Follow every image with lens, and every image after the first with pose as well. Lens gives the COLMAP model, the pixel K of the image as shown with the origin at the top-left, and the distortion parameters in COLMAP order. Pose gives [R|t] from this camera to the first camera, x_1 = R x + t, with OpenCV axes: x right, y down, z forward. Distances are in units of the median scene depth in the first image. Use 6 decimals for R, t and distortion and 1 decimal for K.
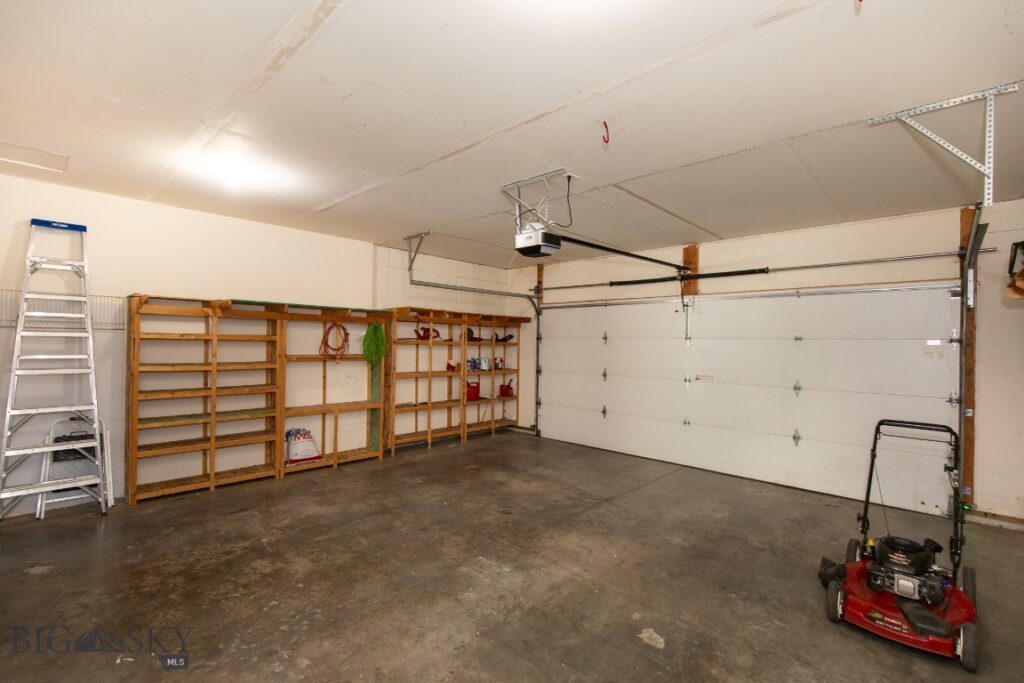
lens RADIAL K [[465.6, 0, 513.7], [0, 465.6, 338.5], [0, 0, 1]] dist [0.008166, -0.002014]
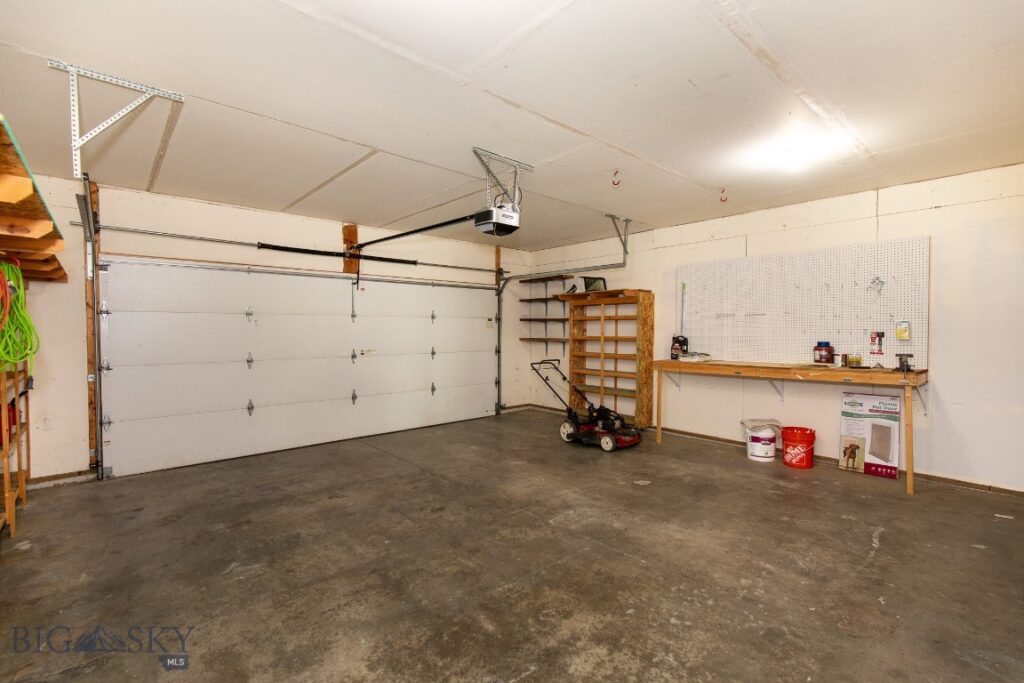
lens RADIAL K [[465.6, 0, 514.0], [0, 465.6, 342.9], [0, 0, 1]] dist [0.008166, -0.002014]
pose [[0.080456, -0.045524, 0.995718, -1.020516], [-0.005188, 0.998924, 0.046090, 0.017751], [-0.996745, -0.008874, 0.080133, 0.920631]]
